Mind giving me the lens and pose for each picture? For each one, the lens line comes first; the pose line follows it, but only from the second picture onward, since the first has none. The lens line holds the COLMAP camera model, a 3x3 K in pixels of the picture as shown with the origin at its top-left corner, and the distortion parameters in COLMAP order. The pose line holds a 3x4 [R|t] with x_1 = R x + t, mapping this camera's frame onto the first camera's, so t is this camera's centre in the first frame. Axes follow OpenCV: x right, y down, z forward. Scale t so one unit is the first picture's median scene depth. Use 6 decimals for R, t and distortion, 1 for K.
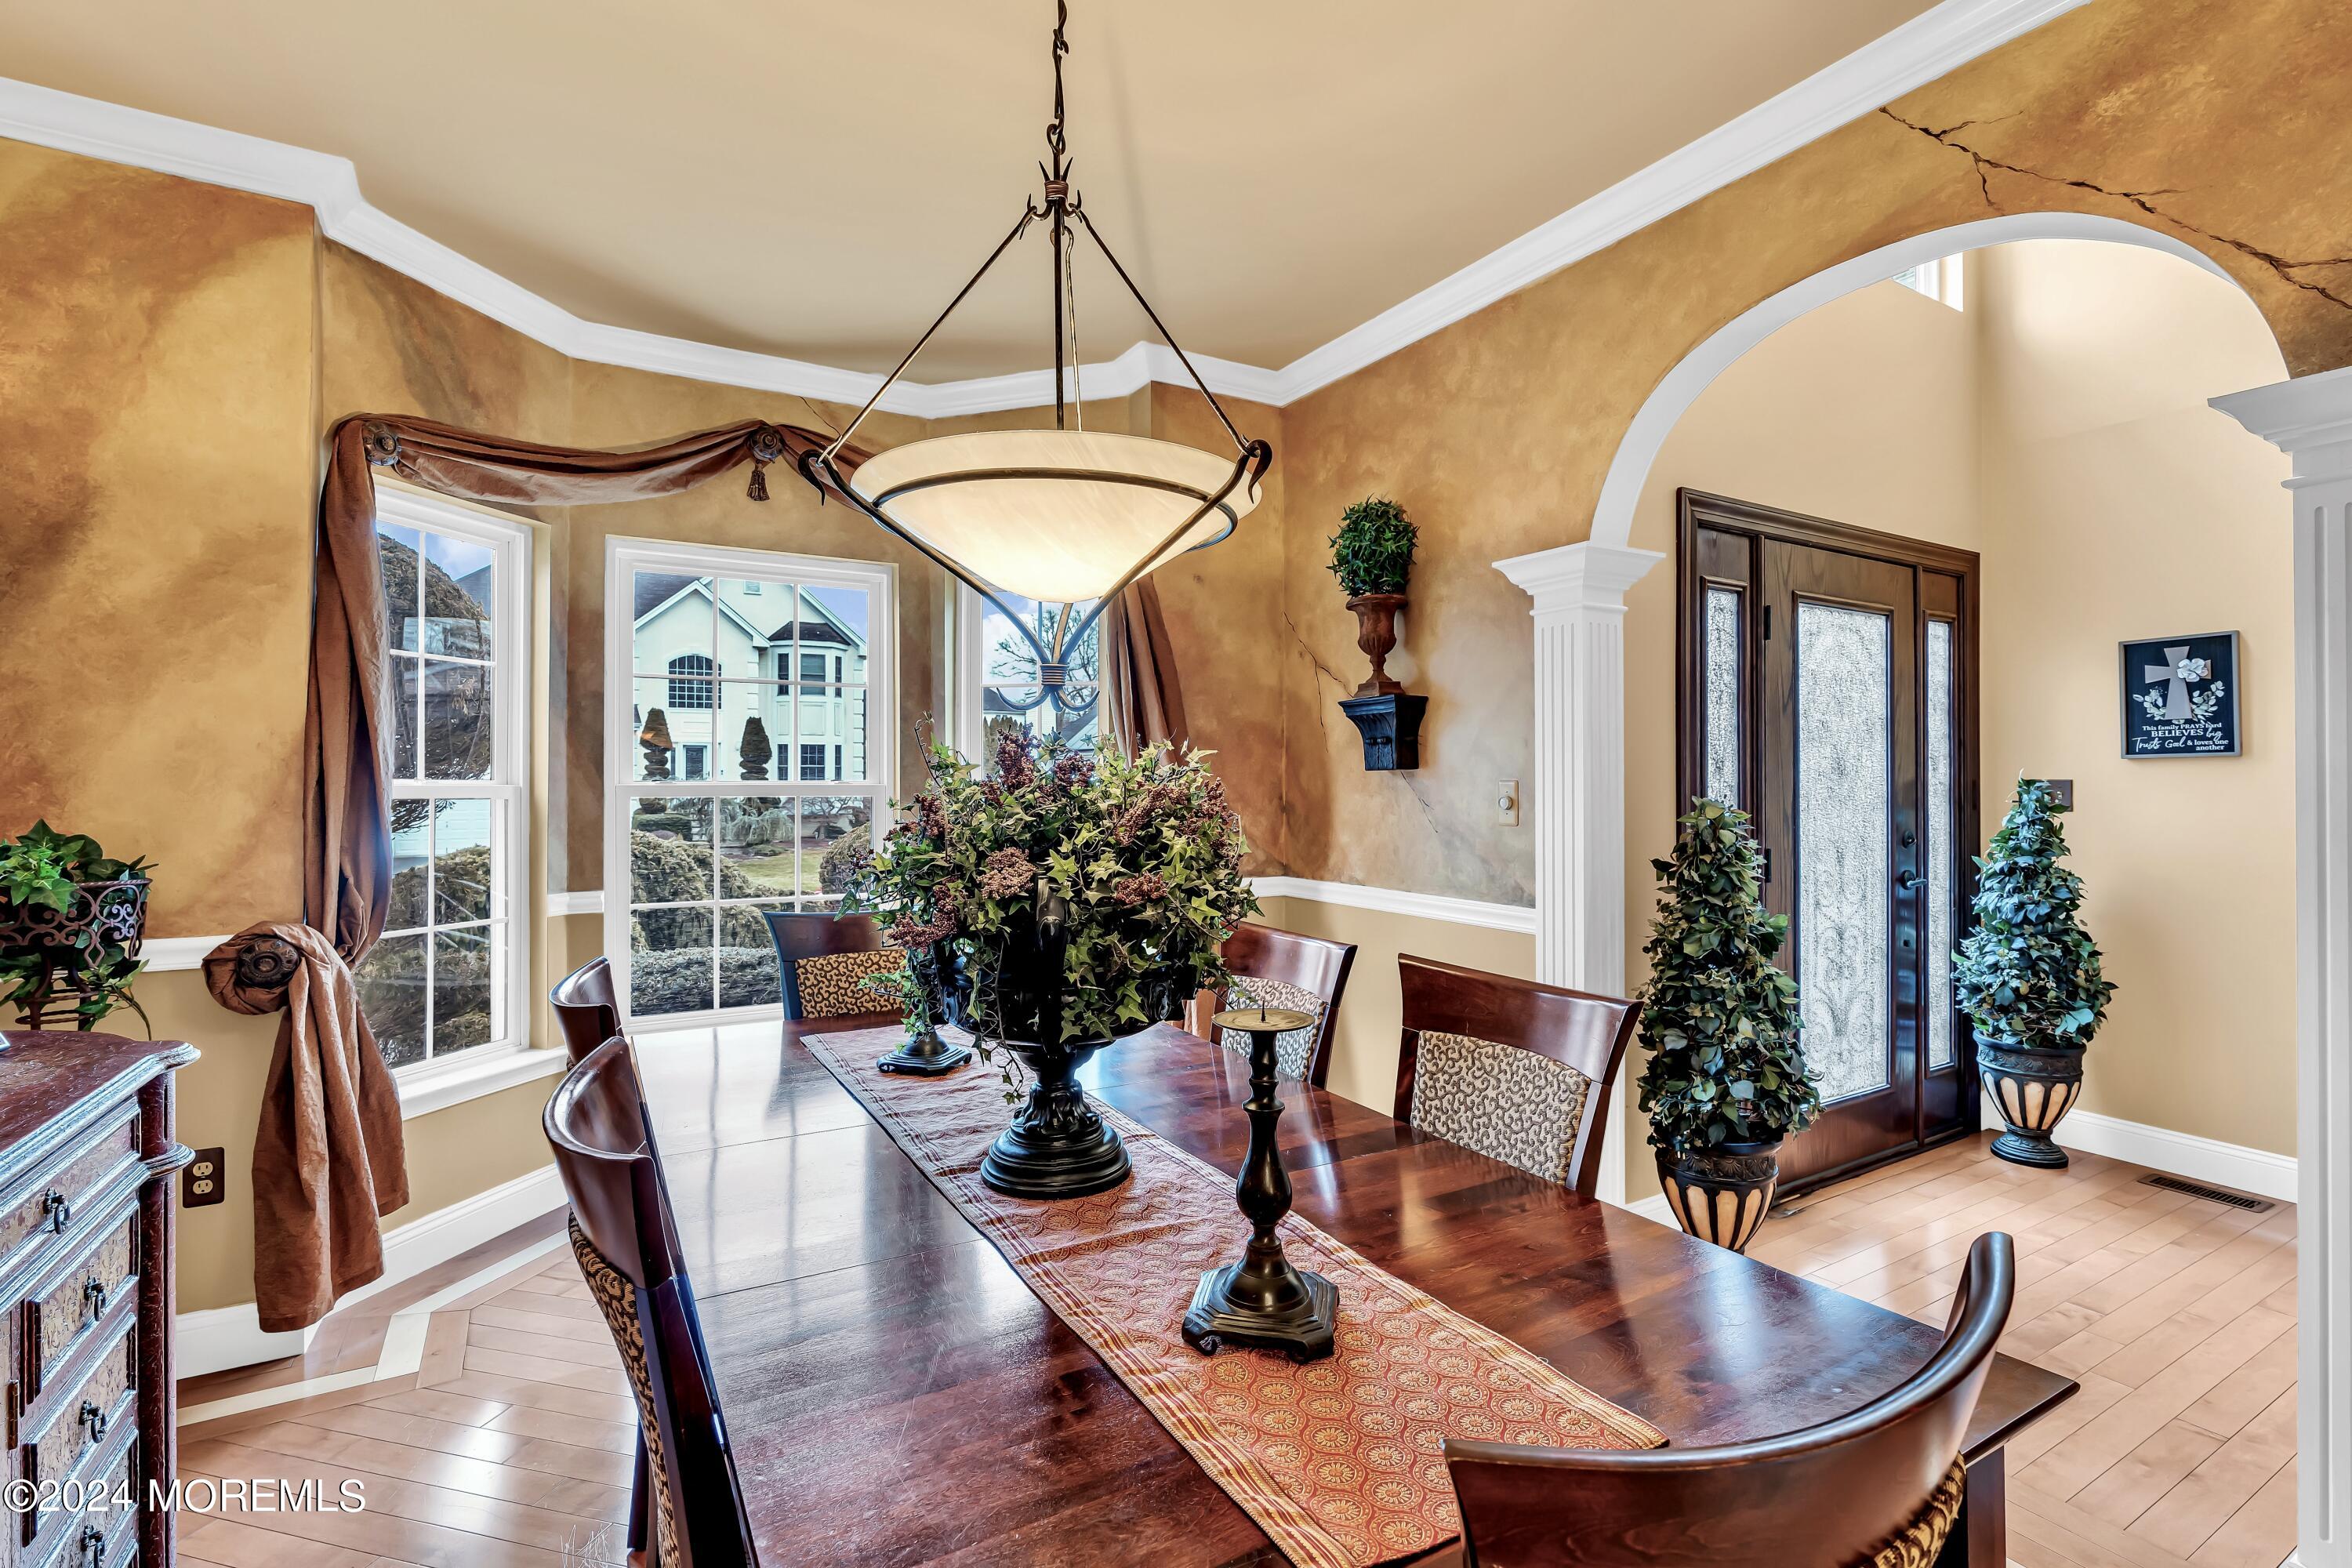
lens RADIAL K [[1069.9, 0, 1193.3], [0, 1069.9, 785.0], [0, 0, 1]] dist [-0.007652, 0.002057]
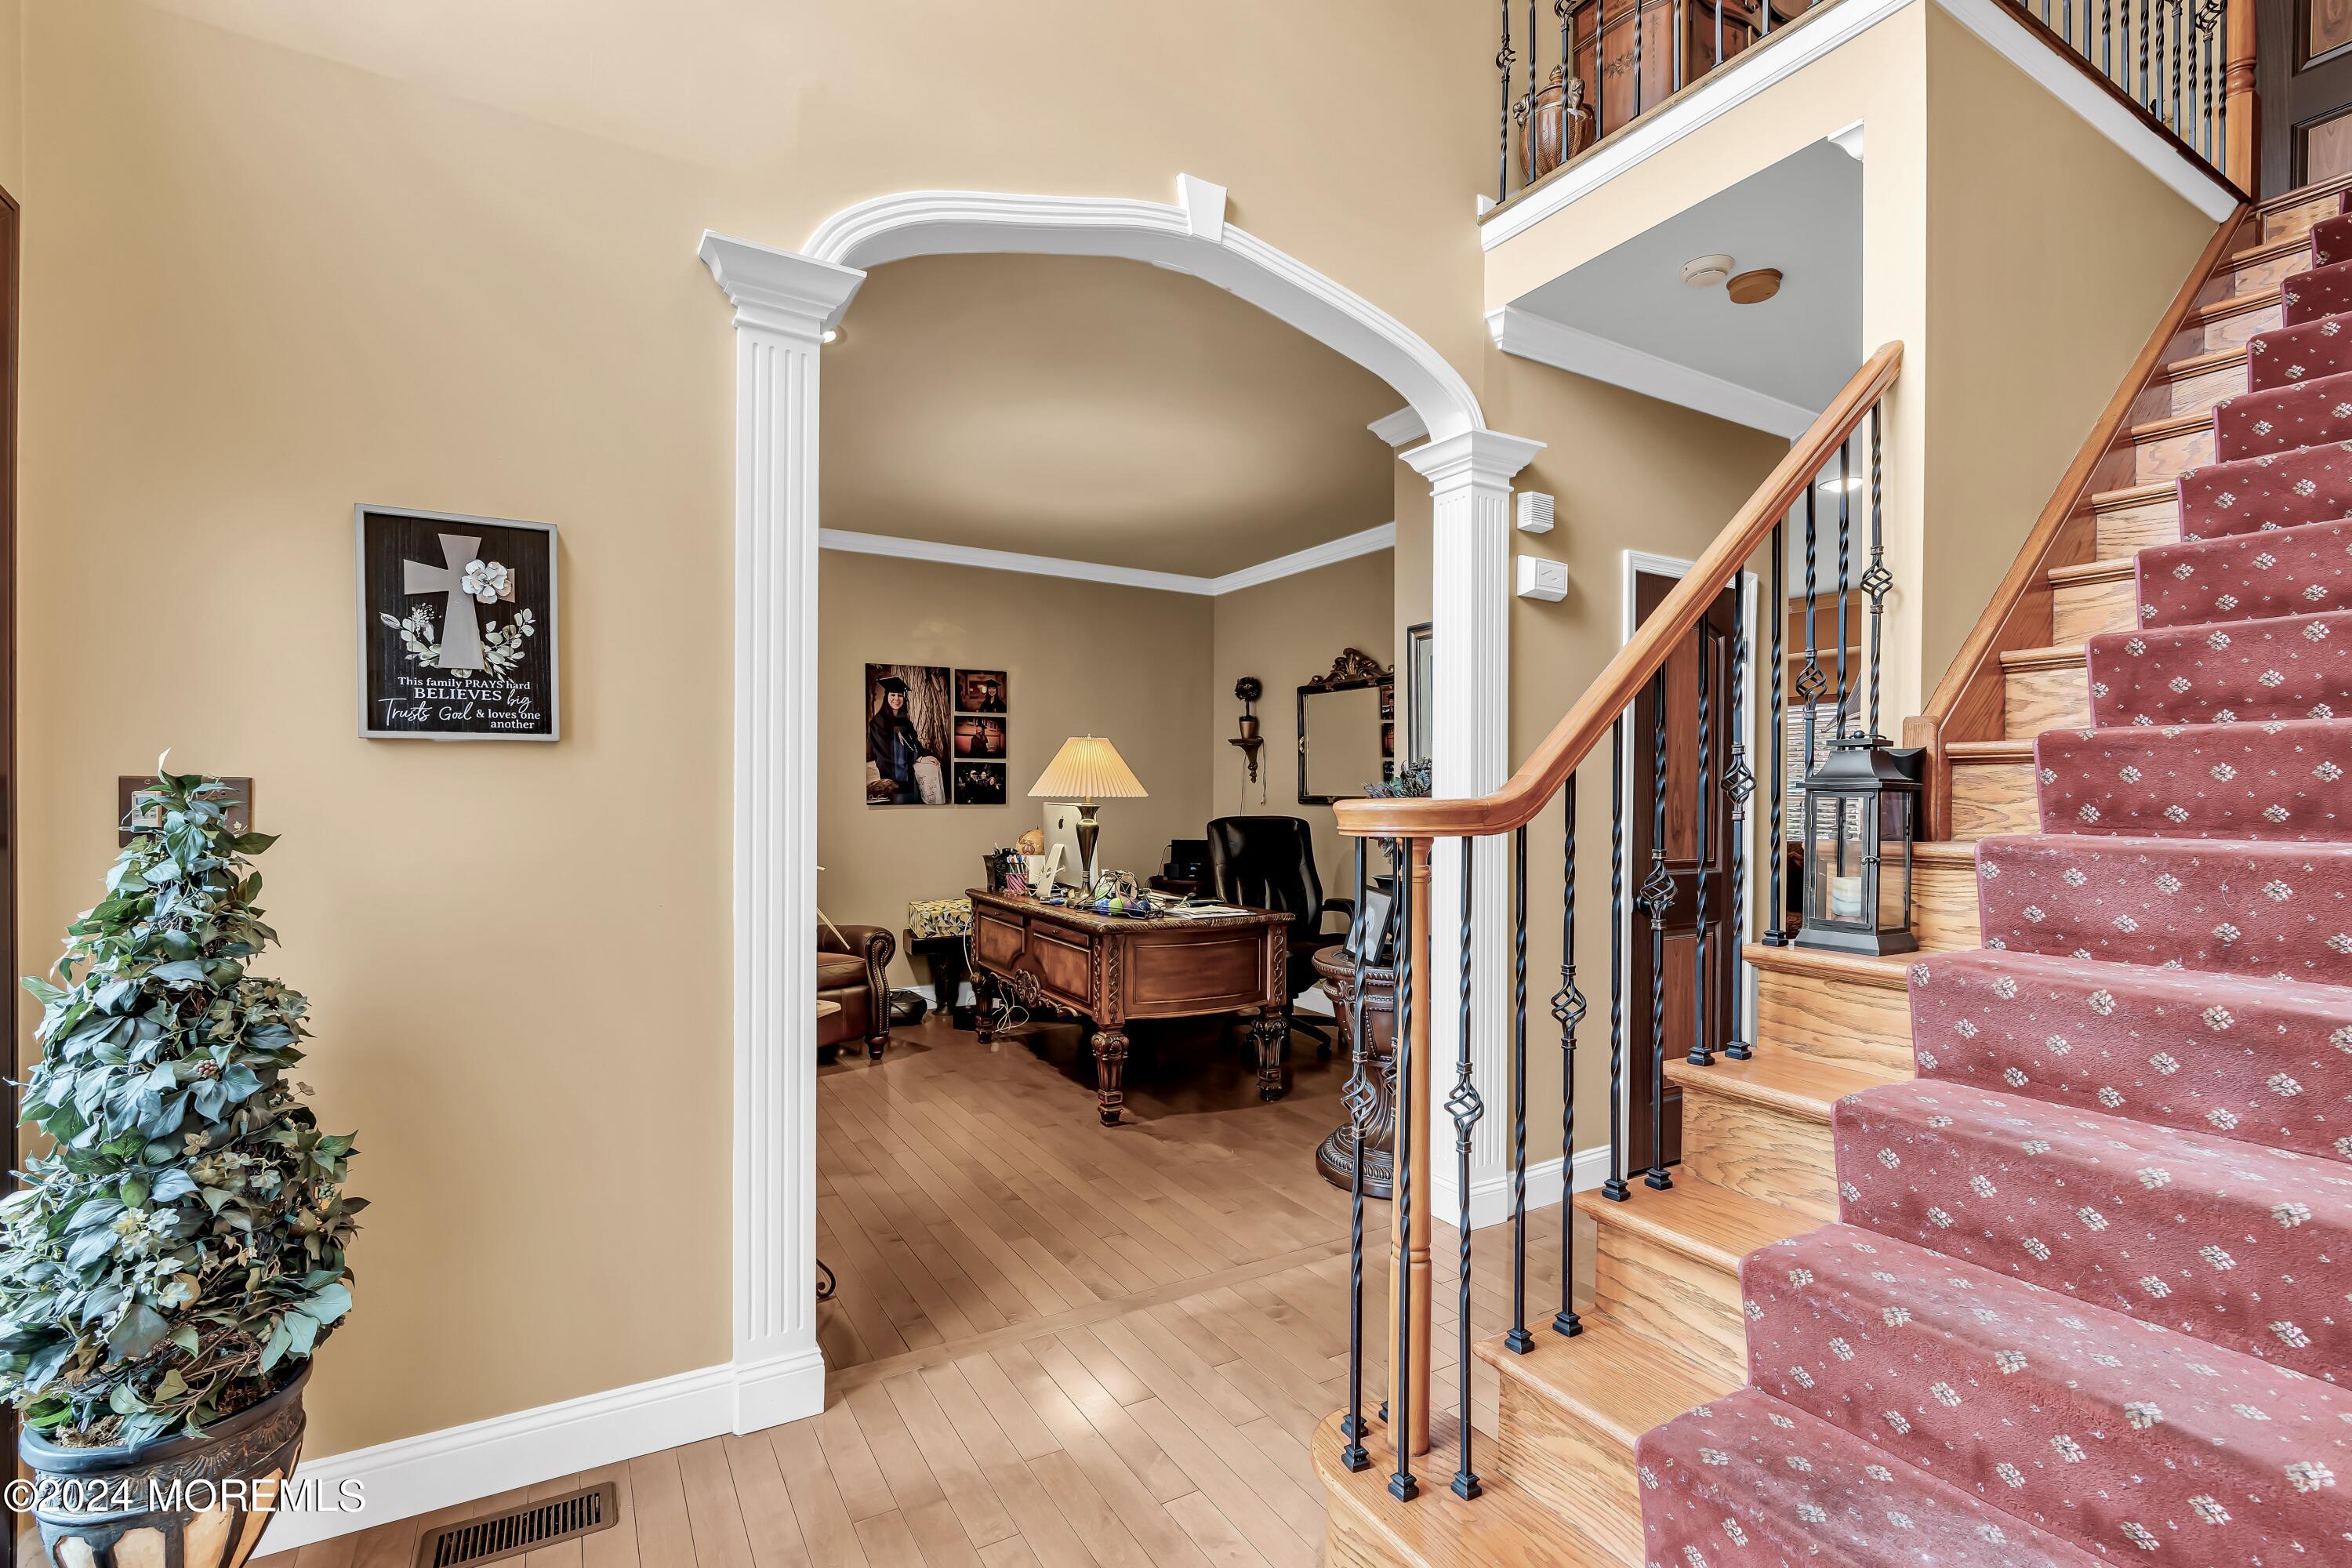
lens RADIAL K [[1069.9, 0, 1166.3], [0, 1069.9, 789.6], [0, 0, 1]] dist [-0.007652, 0.002057]
pose [[0.012773, 0.003376, 0.999913, 0.379410], [-0.001259, 0.999994, -0.003360, 0.001016], [-0.999918, -0.001216, 0.012777, 0.622406]]
